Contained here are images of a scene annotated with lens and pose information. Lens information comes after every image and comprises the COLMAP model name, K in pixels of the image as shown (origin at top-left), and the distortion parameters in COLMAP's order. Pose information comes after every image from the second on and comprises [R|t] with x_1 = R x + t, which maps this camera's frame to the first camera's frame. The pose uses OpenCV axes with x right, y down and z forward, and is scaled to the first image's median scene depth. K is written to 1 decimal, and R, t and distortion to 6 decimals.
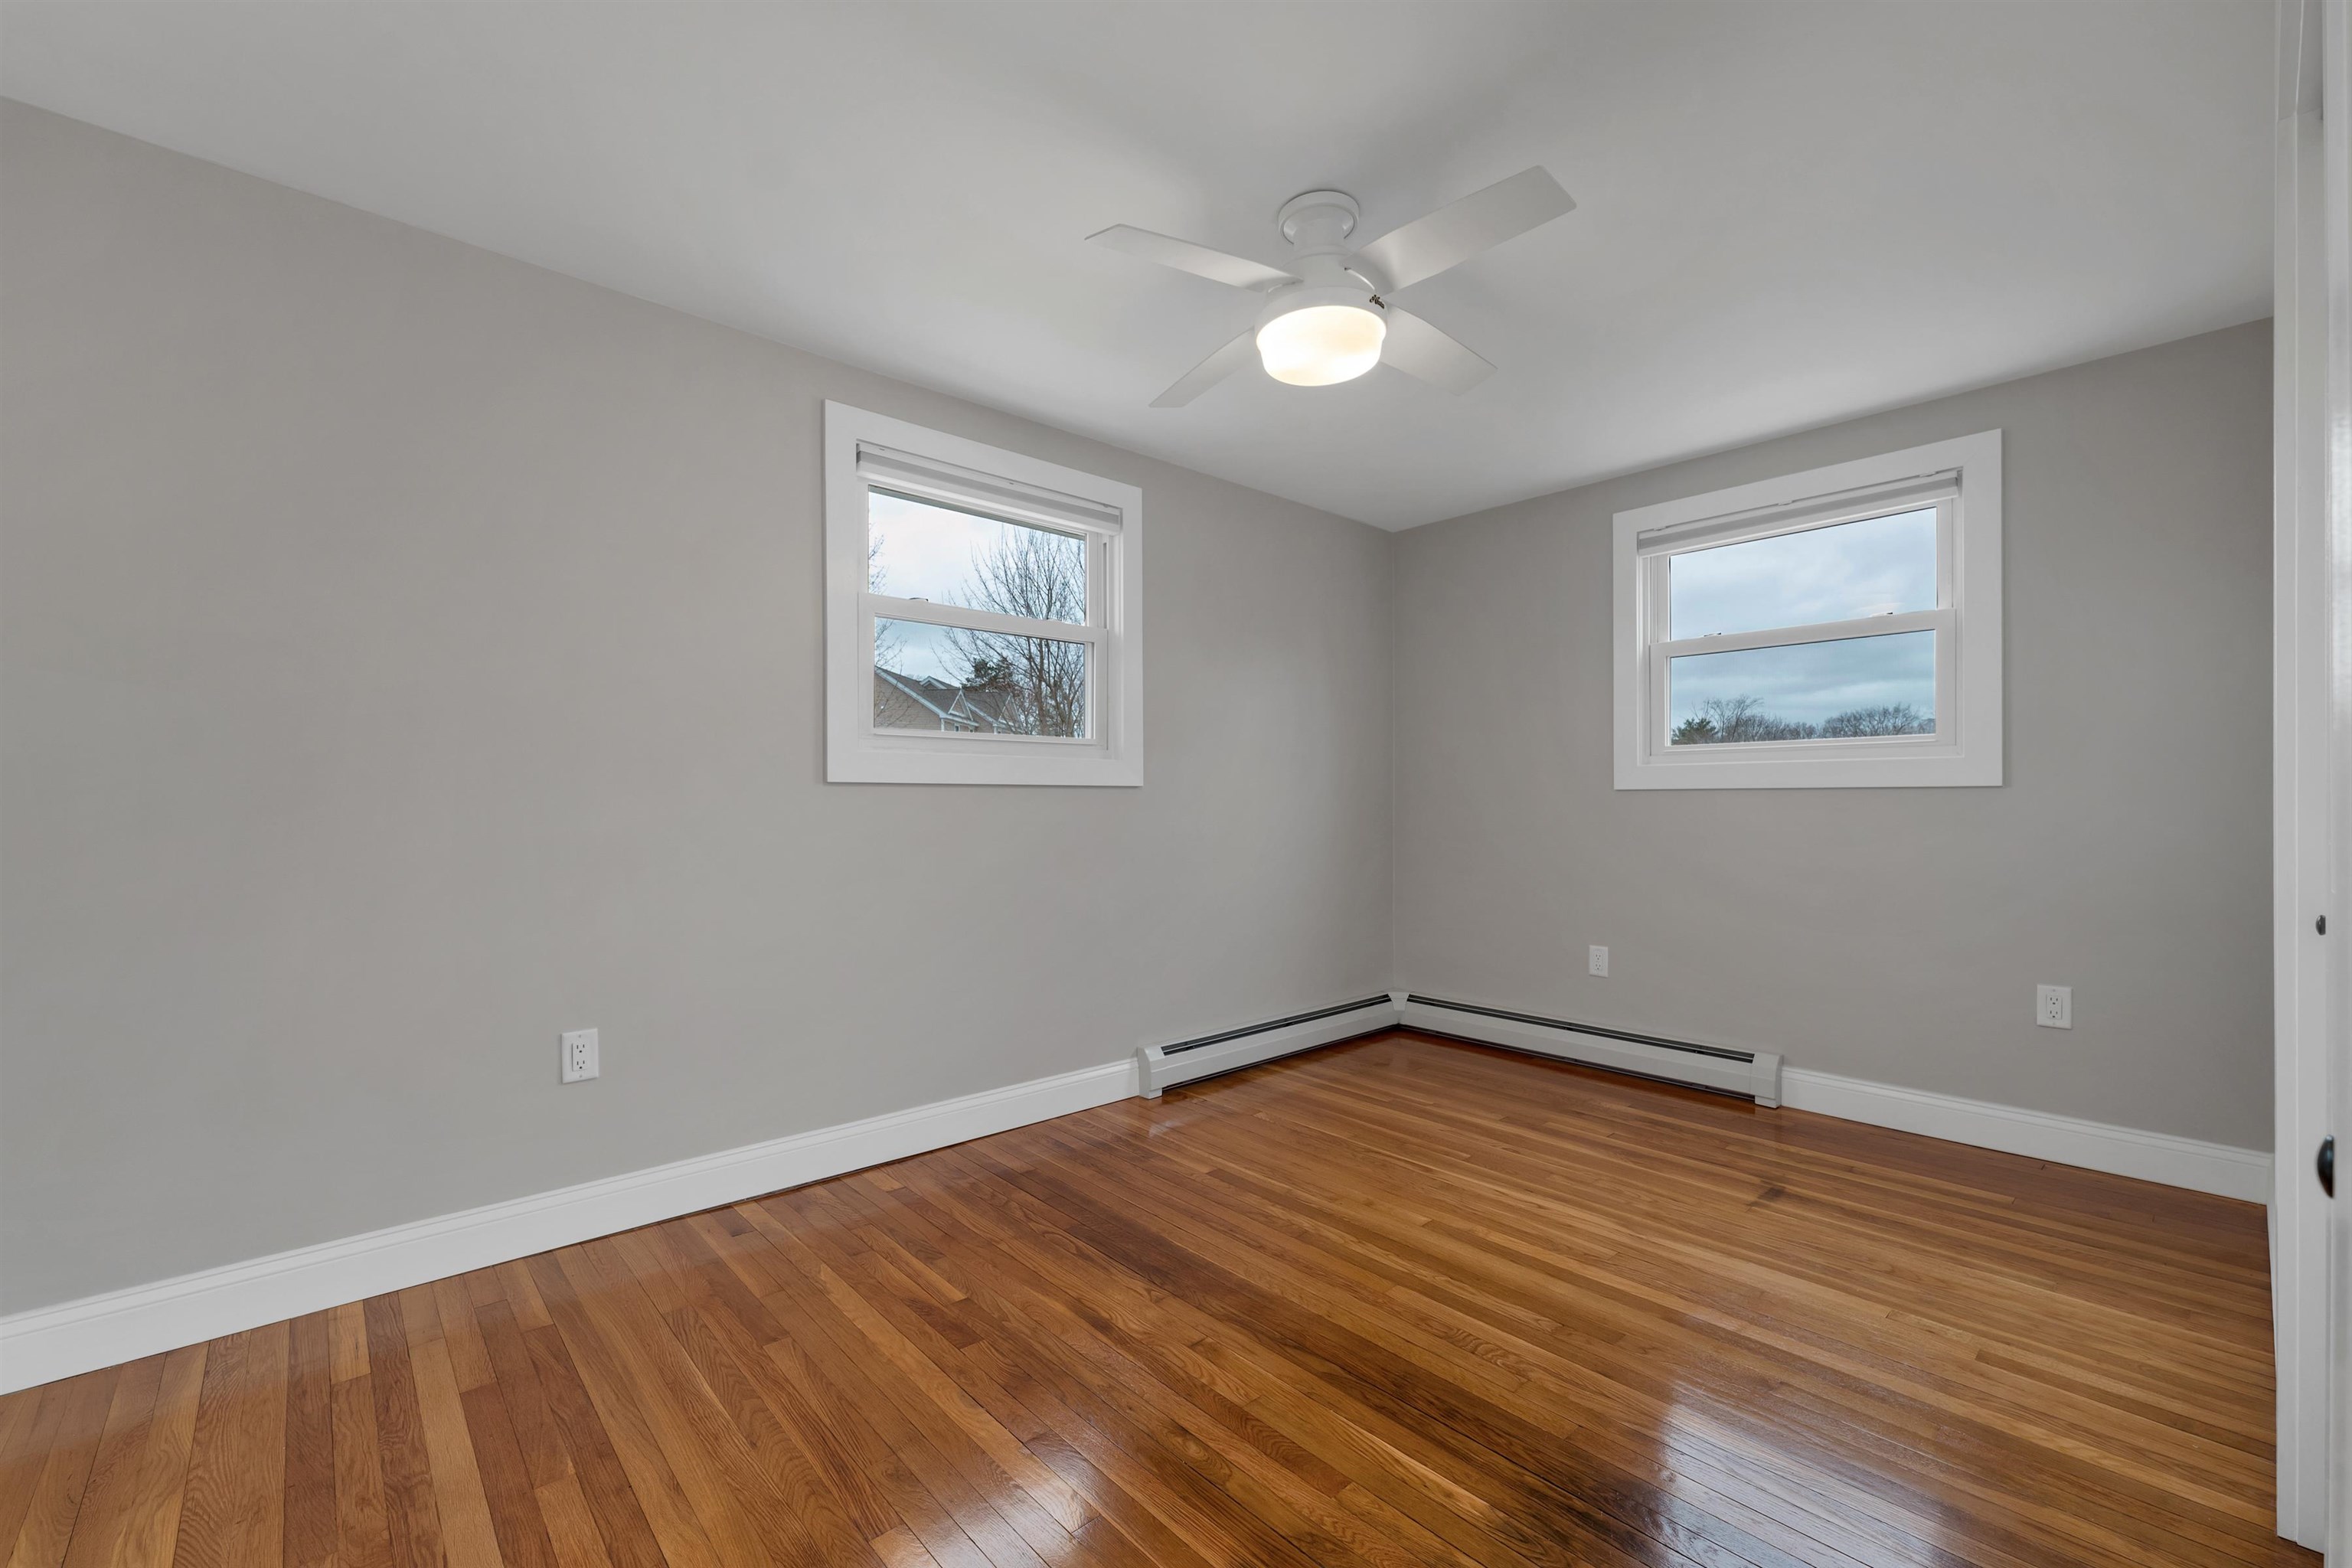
lens RADIAL K [[972.4, 0, 1181.6], [0, 972.4, 794.3], [0, 0, 1]] dist [-0.000011, 0.000038]
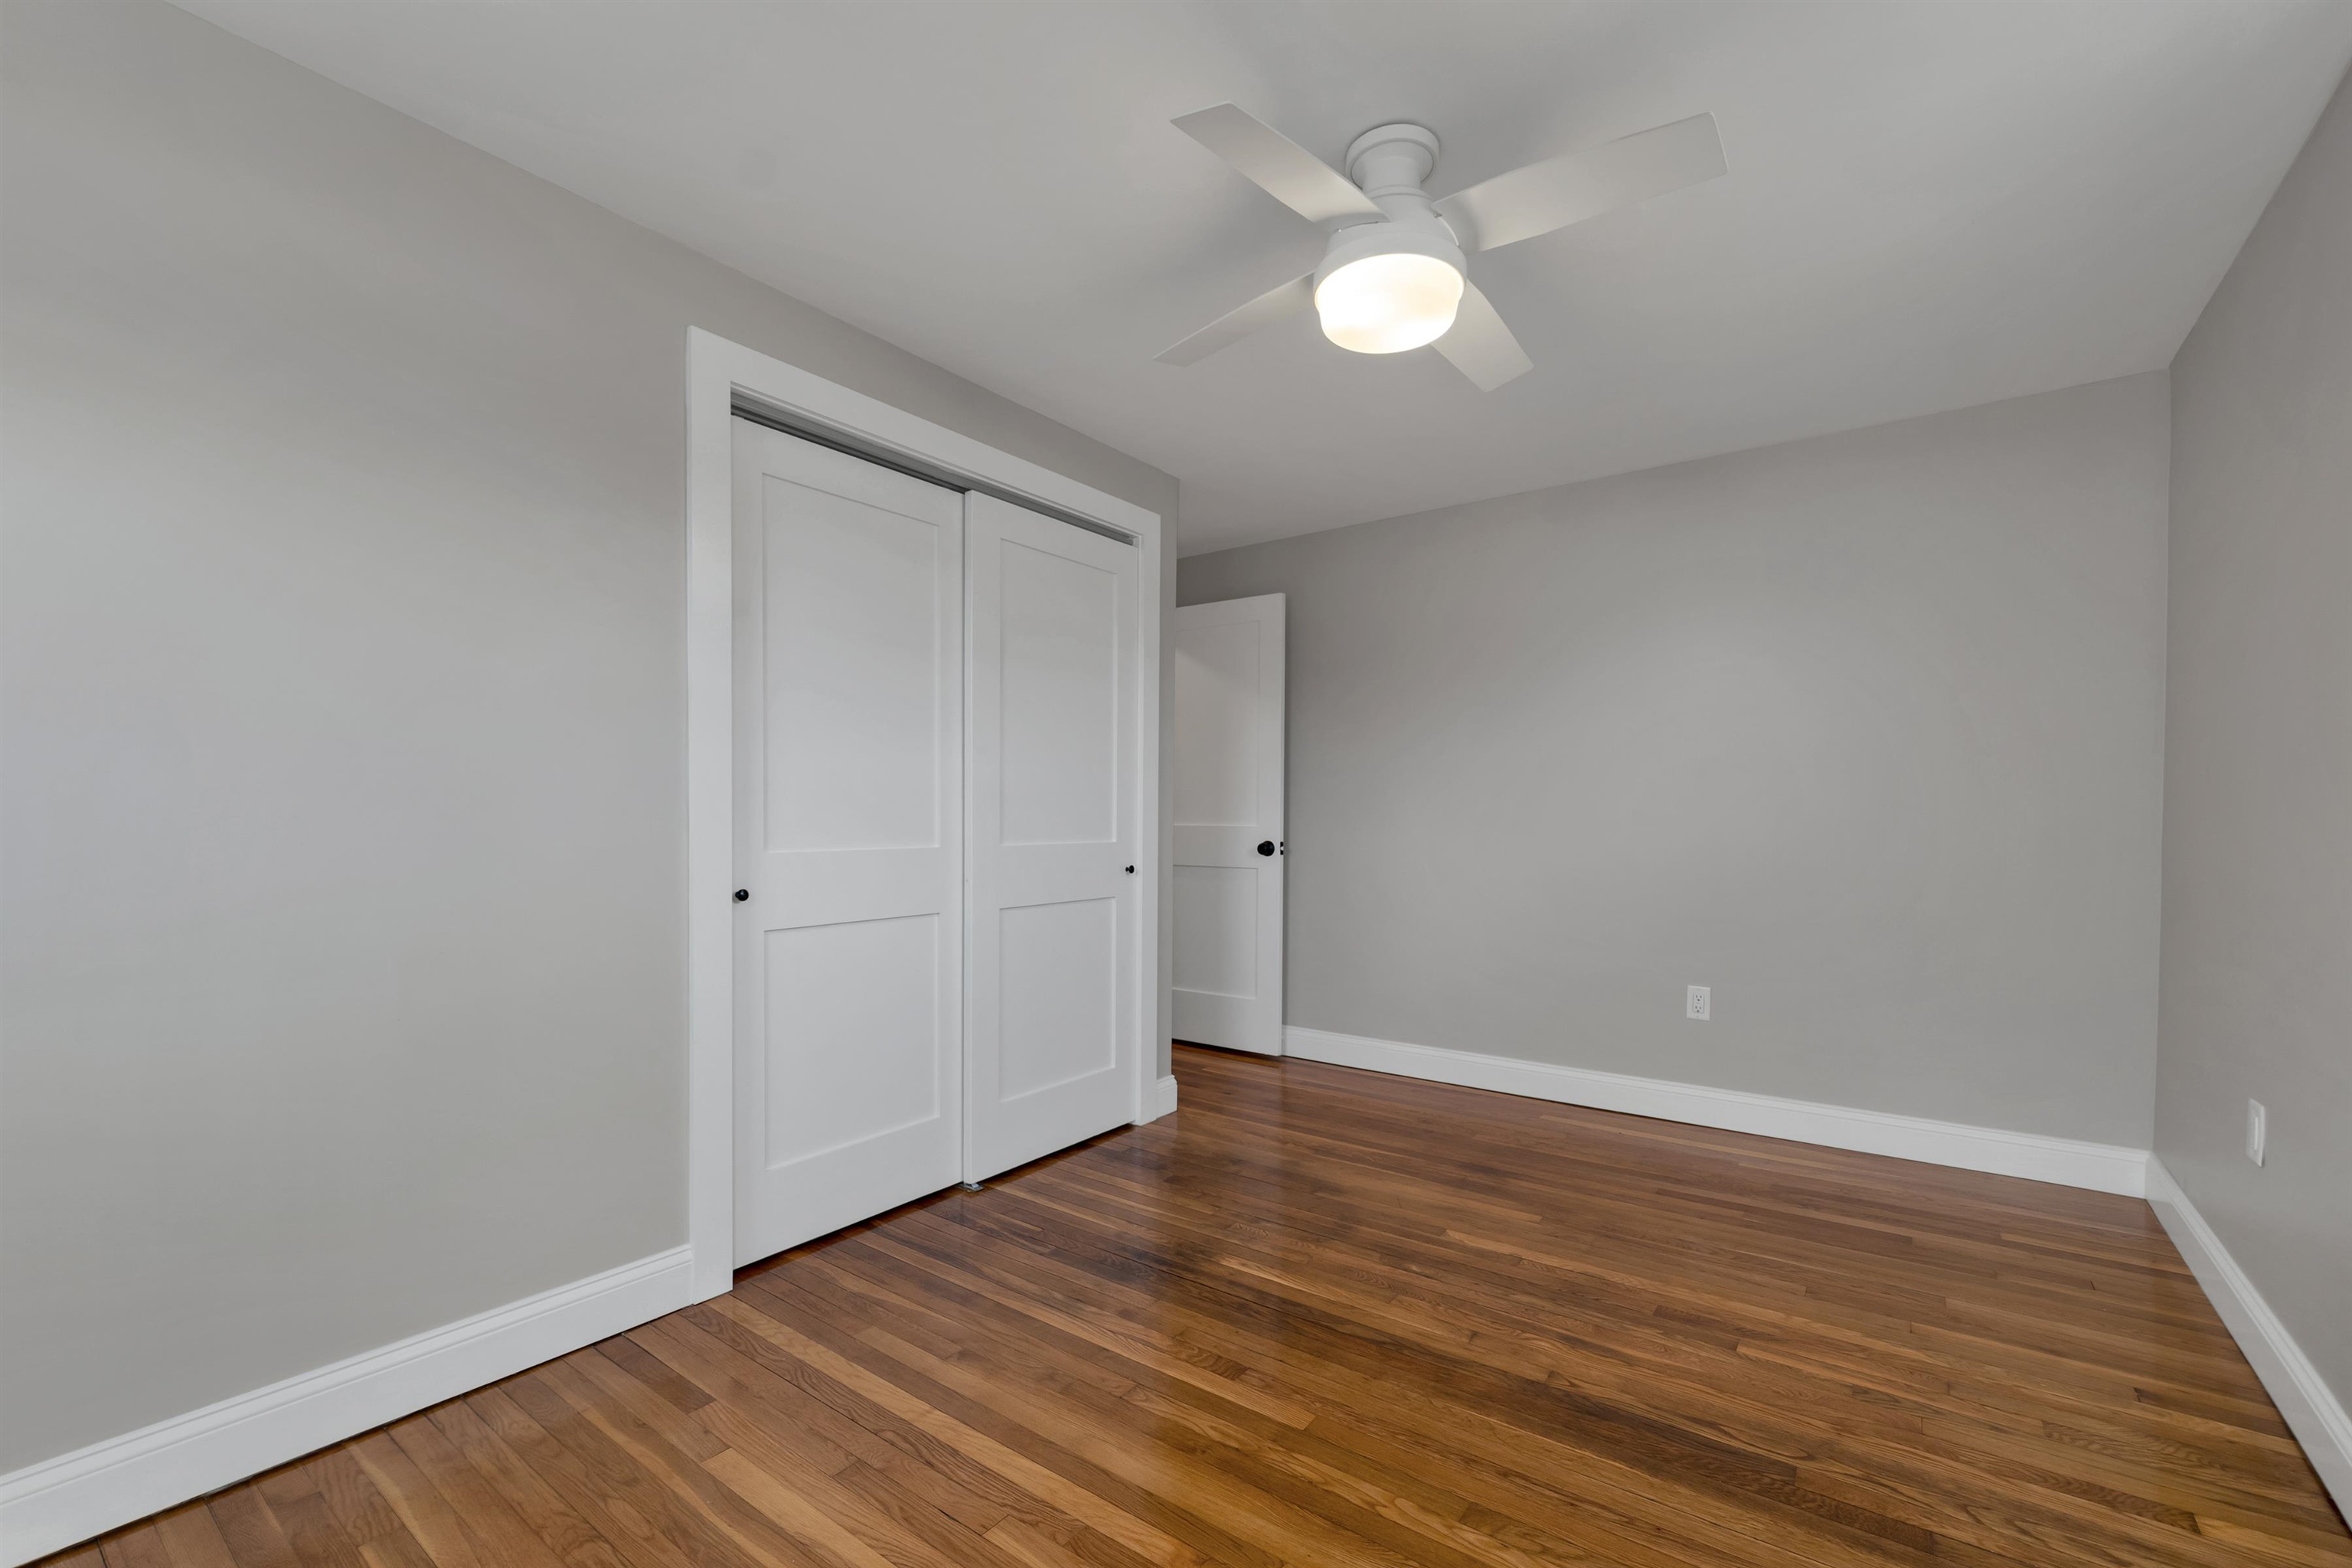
lens RADIAL K [[994.2, 0, 1168.3], [0, 994.2, 759.6], [0, 0, 1]] dist [-0.002293, -0.000651]
pose [[-0.982232, -0.012522, -0.187250, 0.560805], [-0.001179, 0.998163, -0.060566, 0.004232], [0.187665, -0.059269, -0.980443, 2.069287]]
